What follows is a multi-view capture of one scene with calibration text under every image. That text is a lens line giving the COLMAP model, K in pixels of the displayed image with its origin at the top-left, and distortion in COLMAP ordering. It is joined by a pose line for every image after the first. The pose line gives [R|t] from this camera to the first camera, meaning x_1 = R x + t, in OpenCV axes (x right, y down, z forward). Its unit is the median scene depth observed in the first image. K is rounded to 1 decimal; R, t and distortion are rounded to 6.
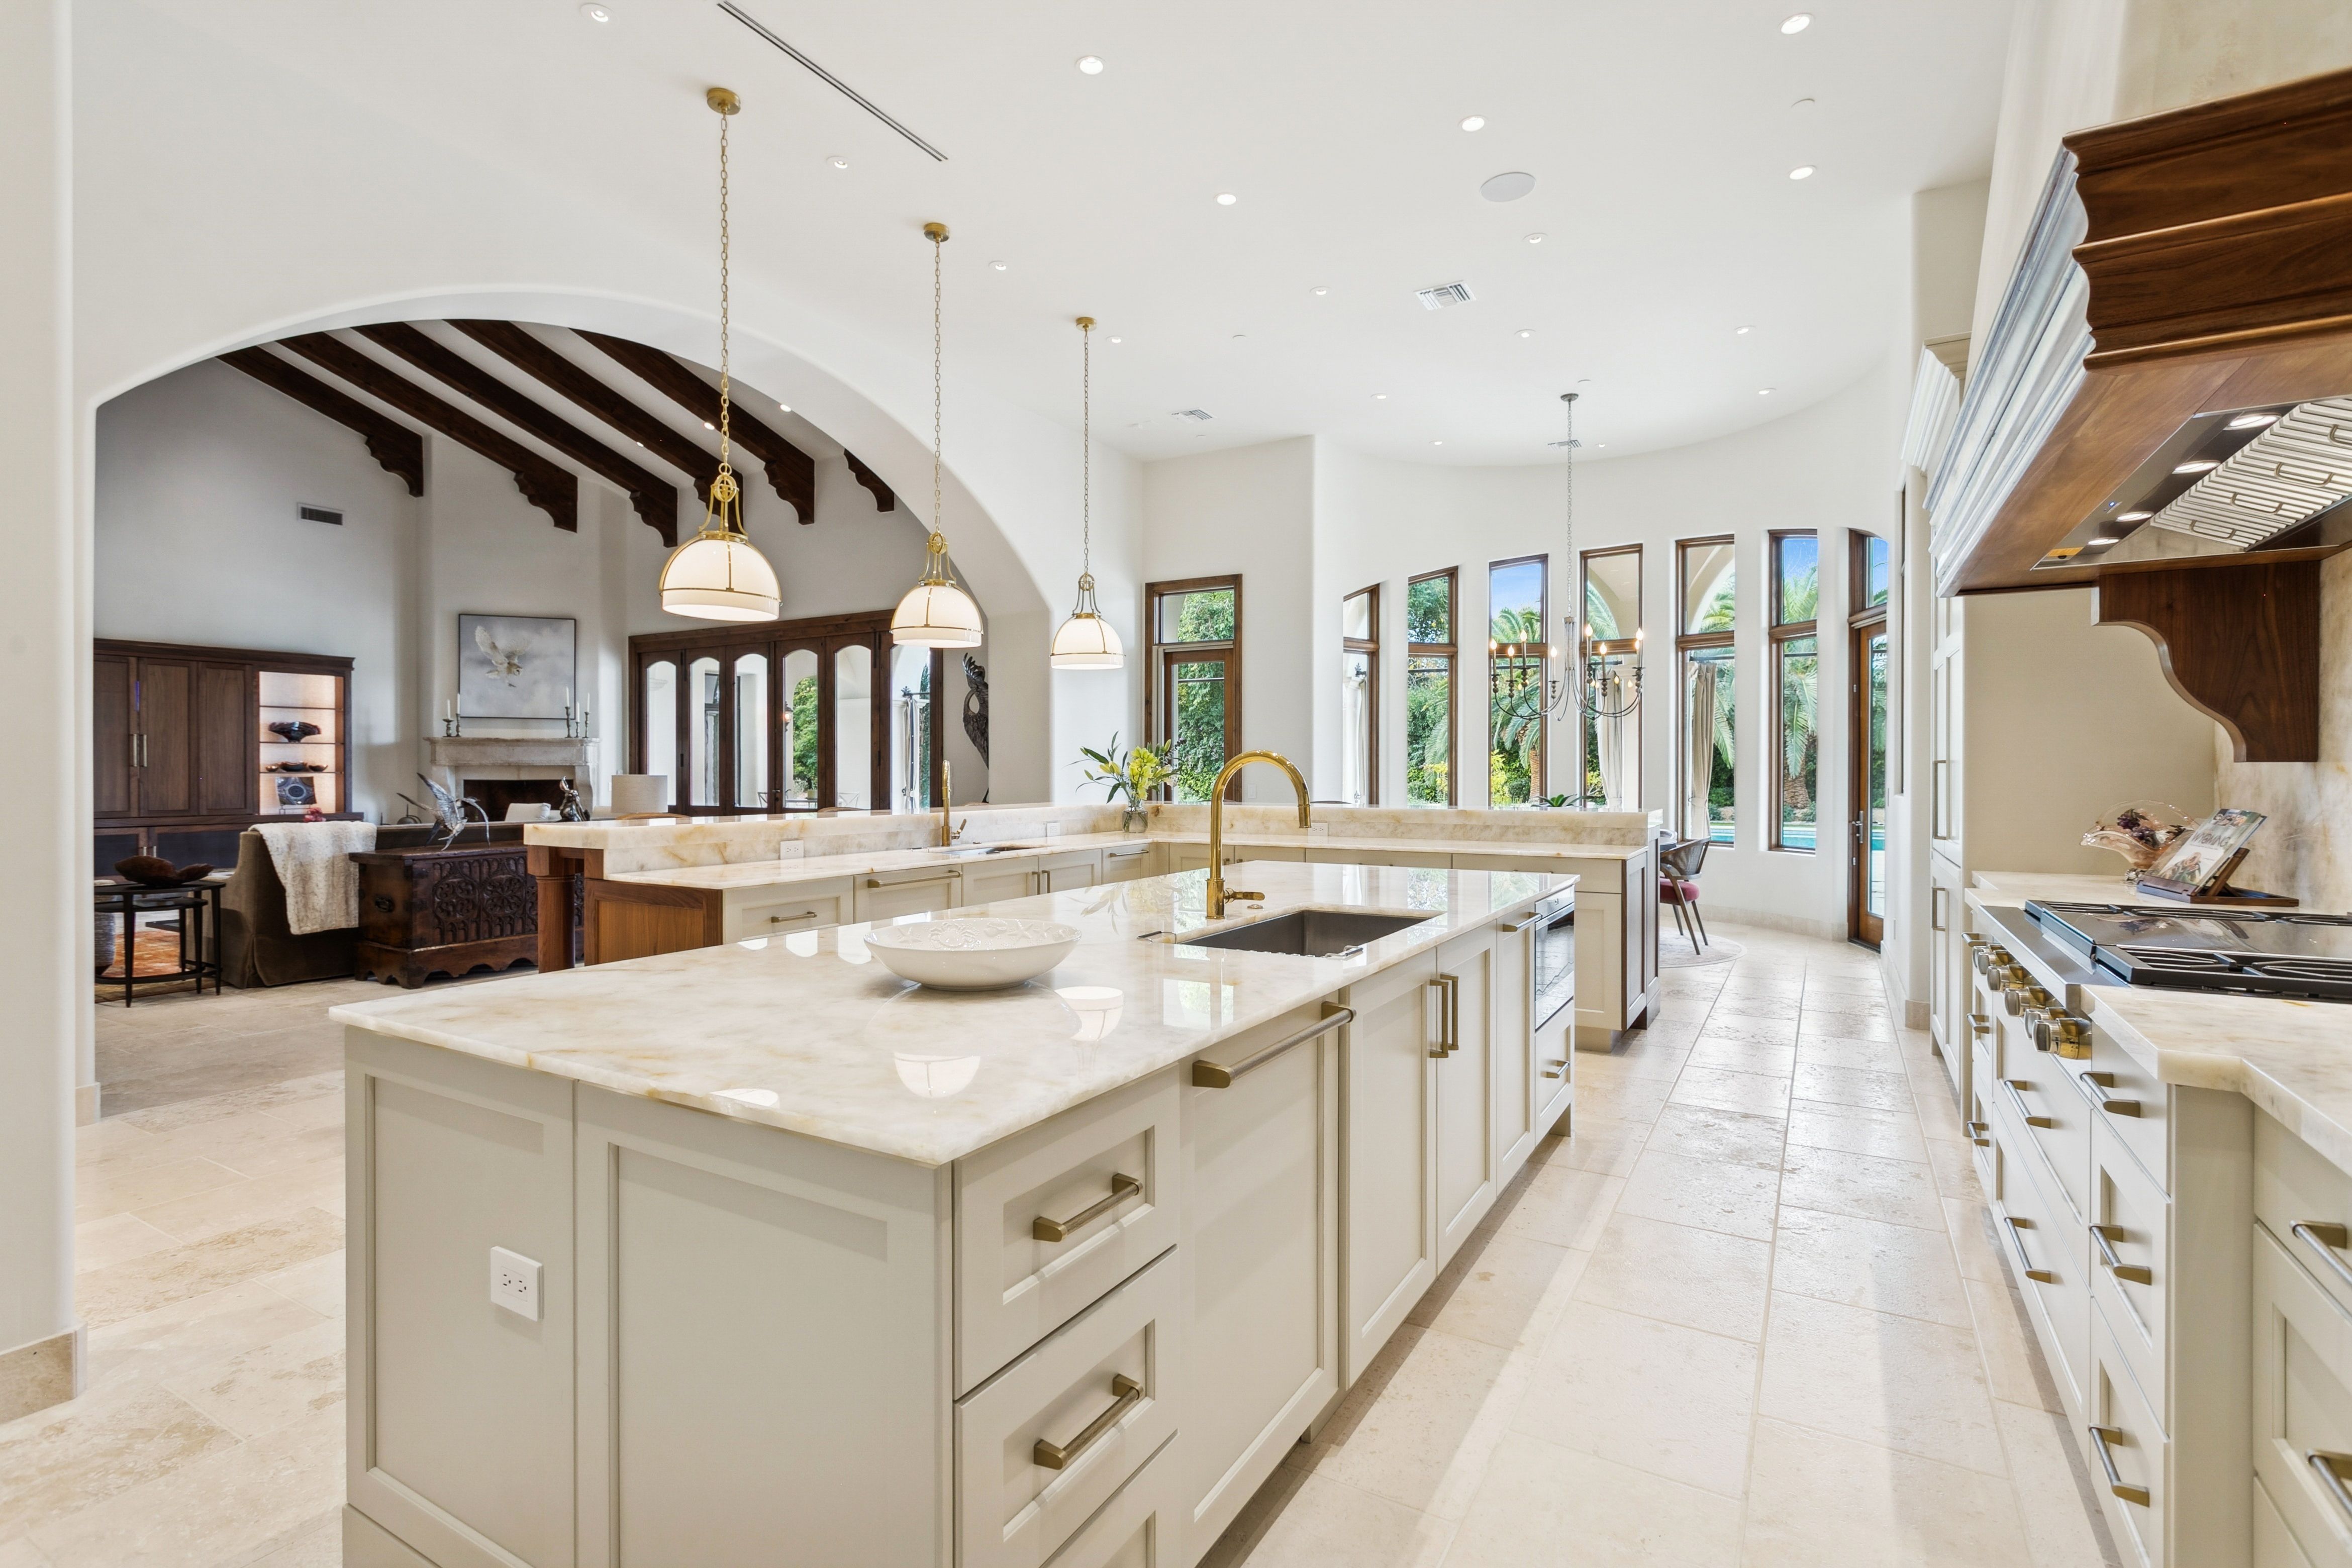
lens RADIAL K [[1104.2, 0, 1175.0], [0, 1104.2, 773.0], [0, 0, 1]] dist [-0.001952, 0.001057]
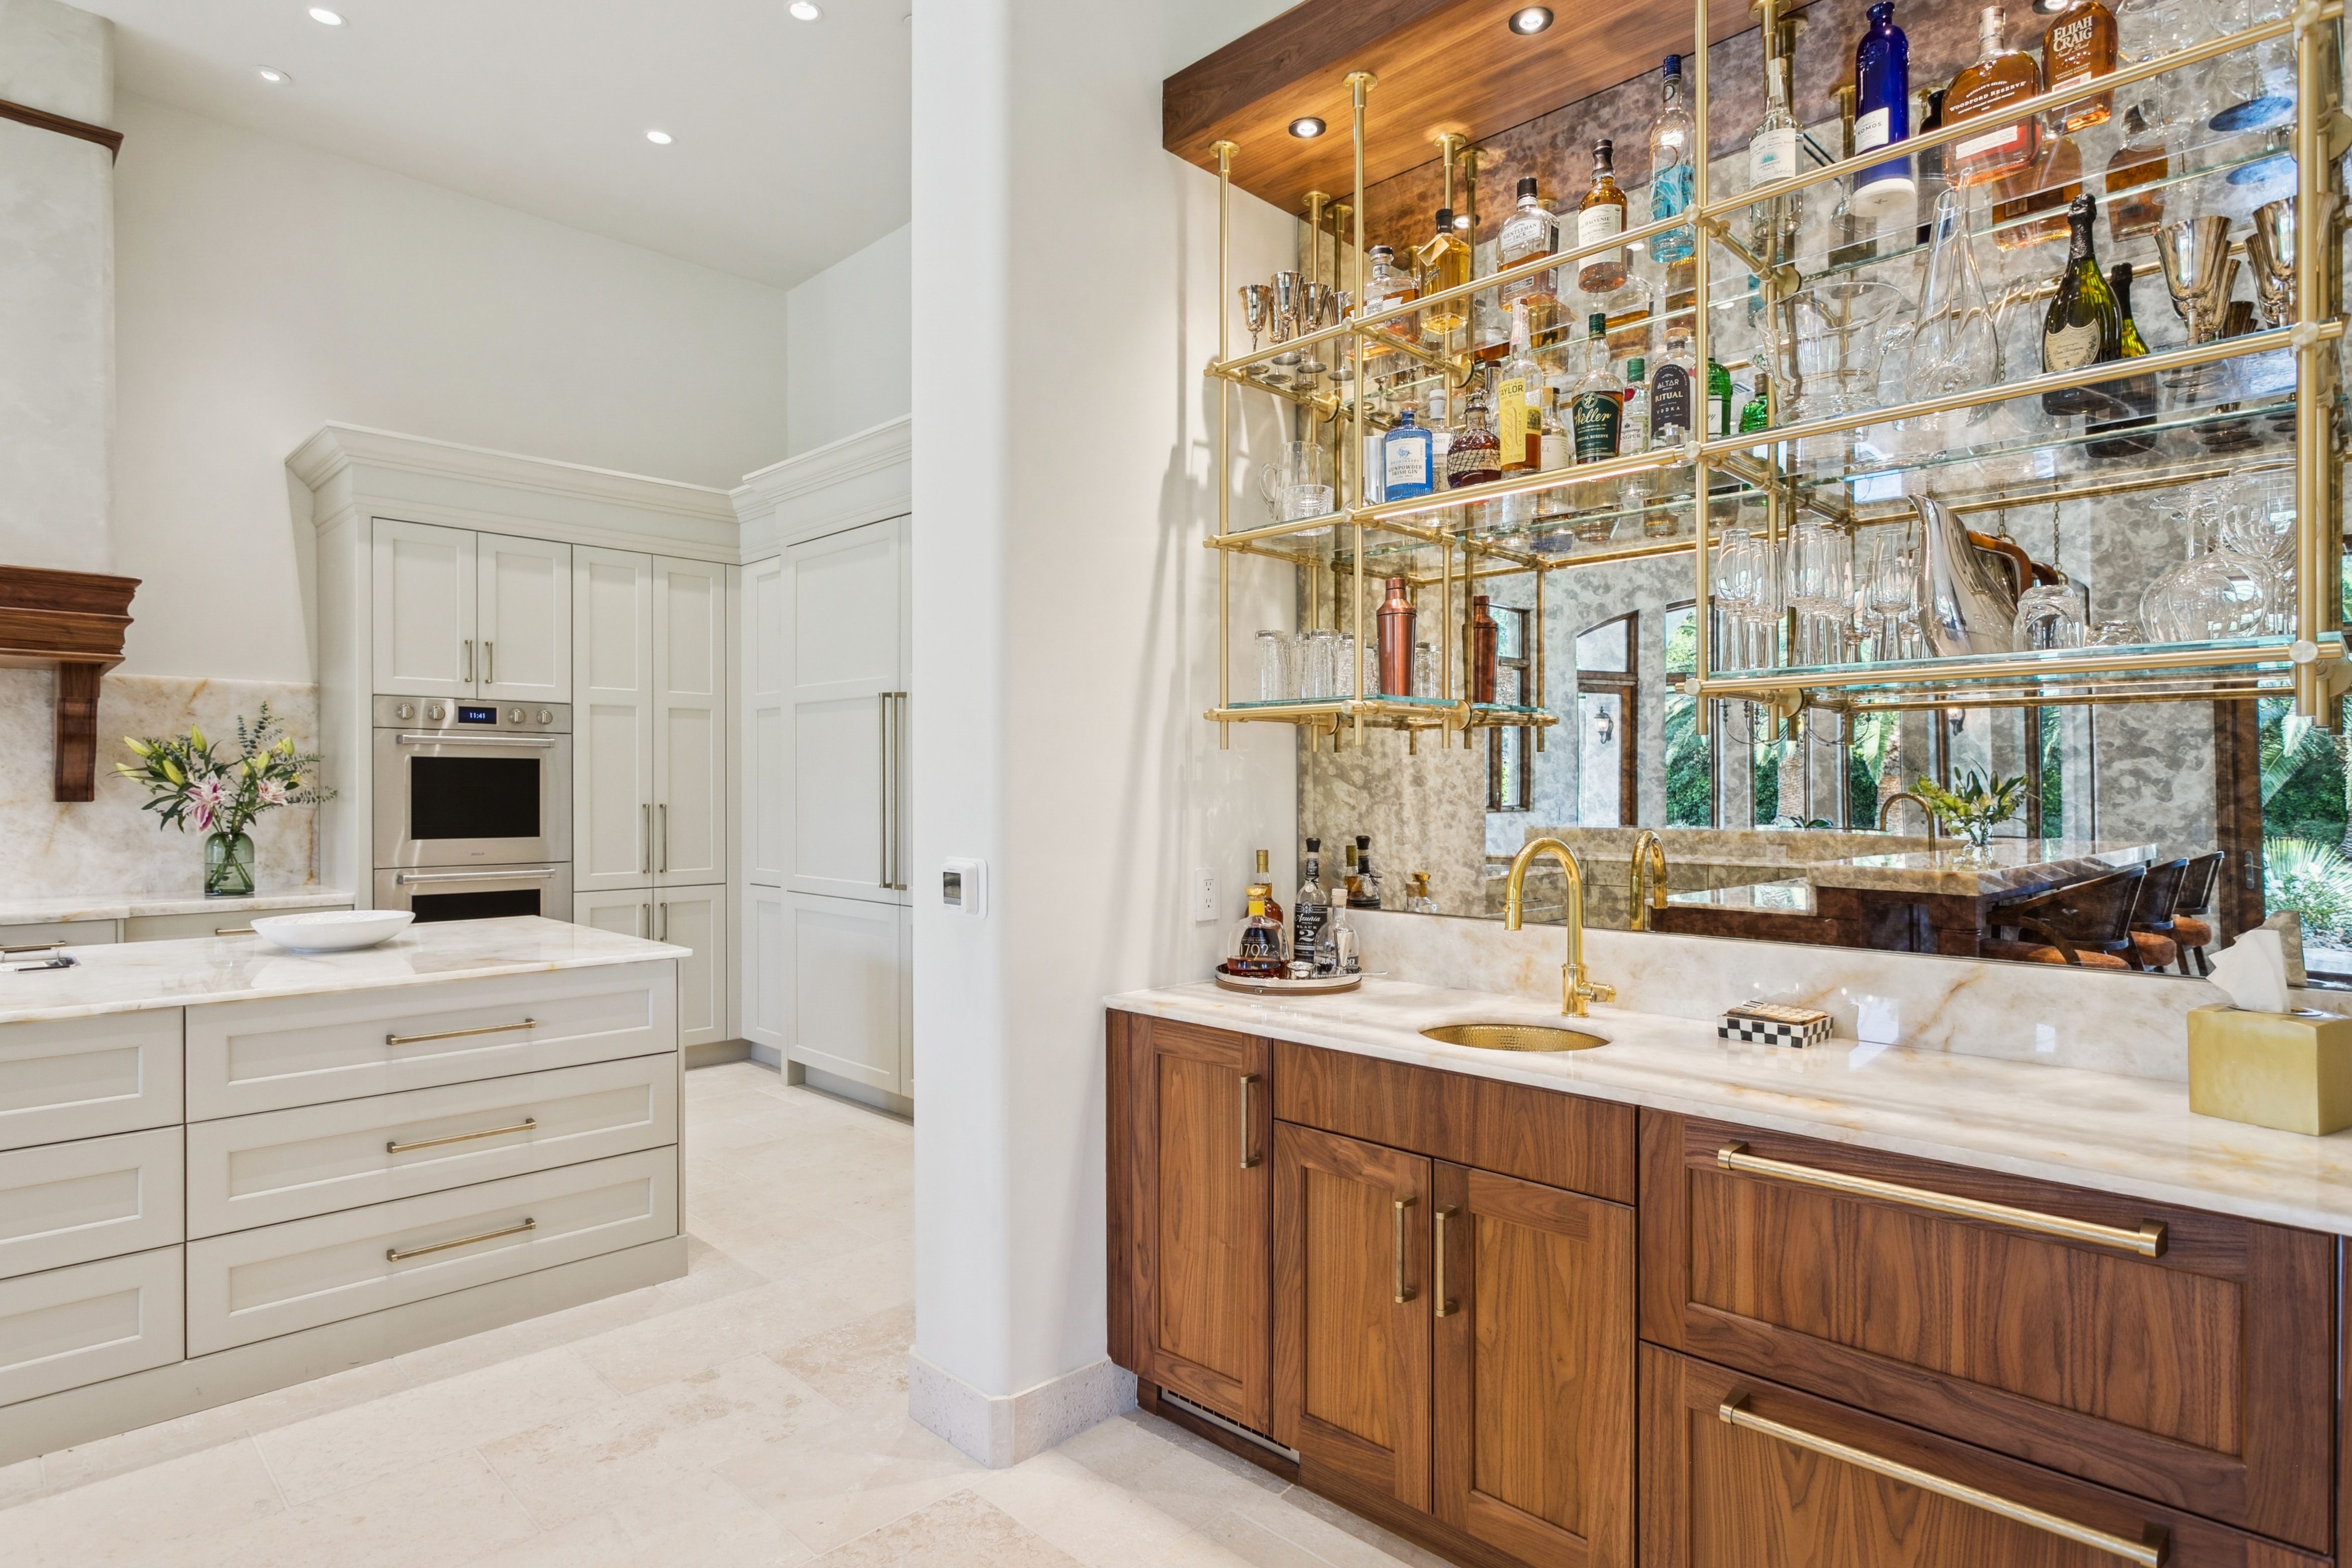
lens RADIAL K [[1248.5, 0, 1173.2], [0, 1248.5, 794.6], [0, 0, 1]] dist [-0.003656, 0.001214]
pose [[-0.967742, -0.000972, 0.251942, -0.379759], [0.000480, 0.999984, 0.005704, -0.008288], [-0.251944, 0.005641, -0.967725, 0.515953]]
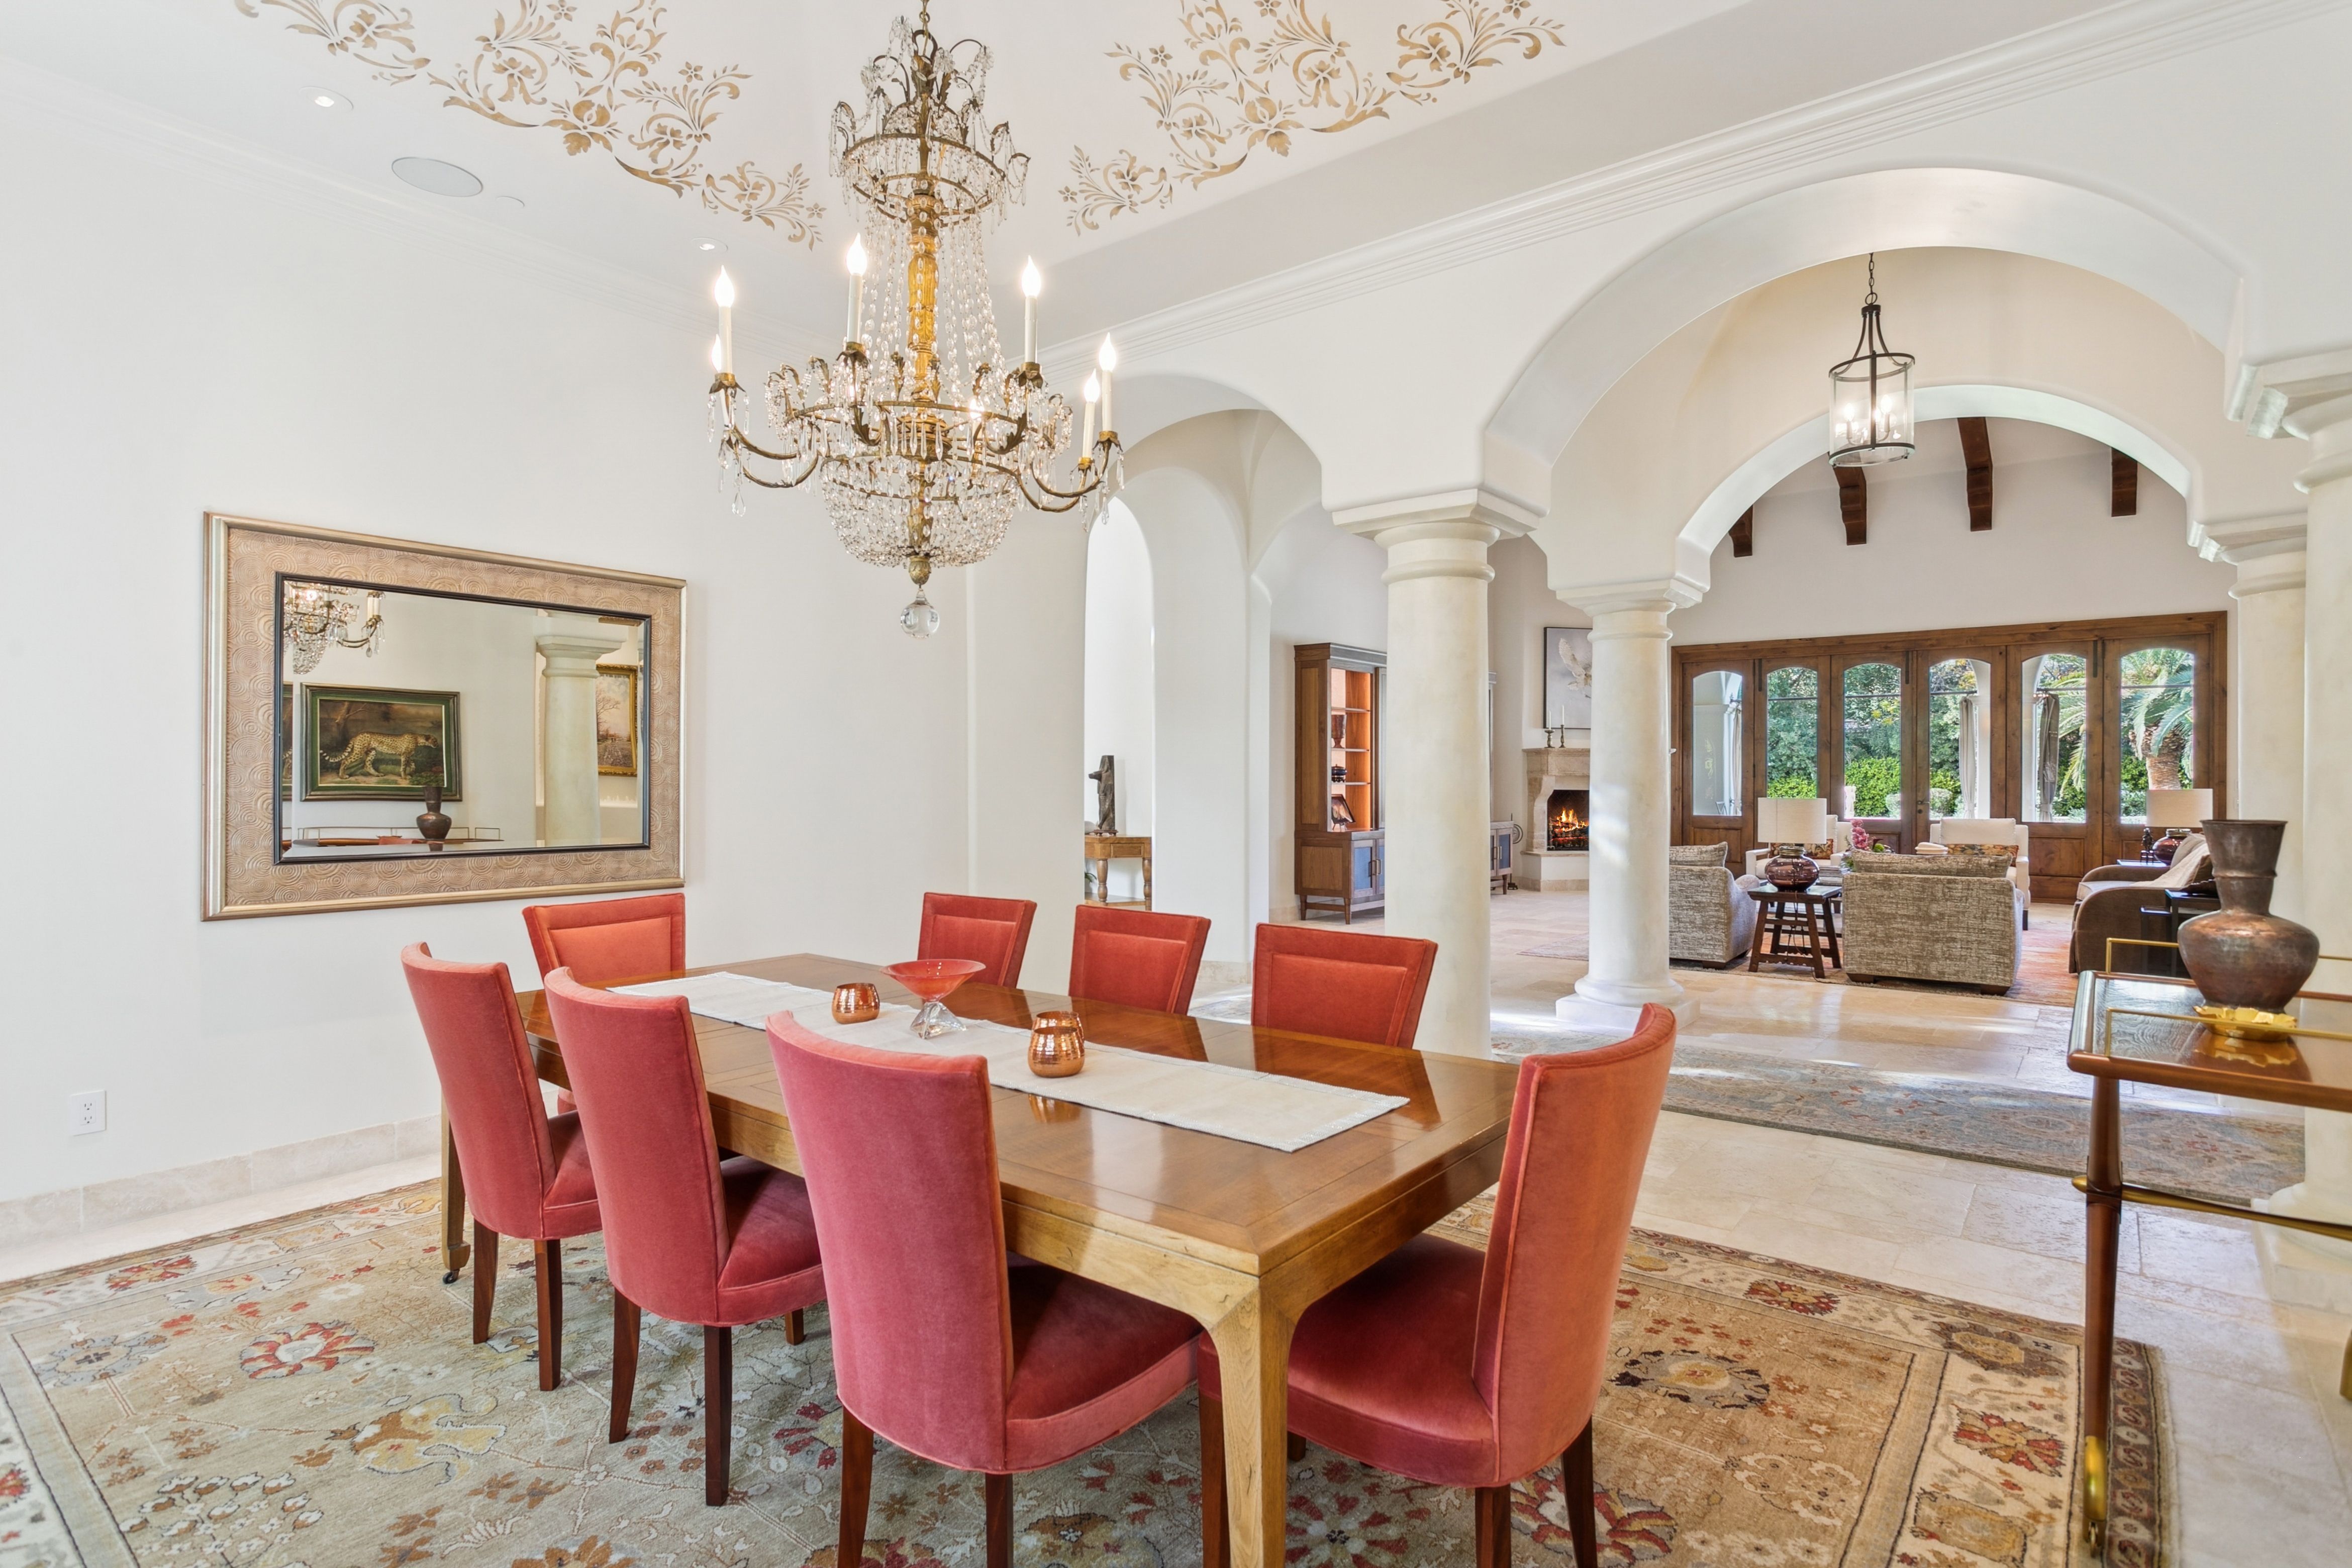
lens RADIAL K [[1184.7, 0, 1172.0], [0, 1184.7, 773.3], [0, 0, 1]] dist [0.004236, 0.001223]
pose [[0.989123, 0.004279, -0.147031, -1.206228], [-0.004699, 0.999986, -0.002514, -0.005528], [0.147018, 0.003178, 0.989129, -0.206314]]
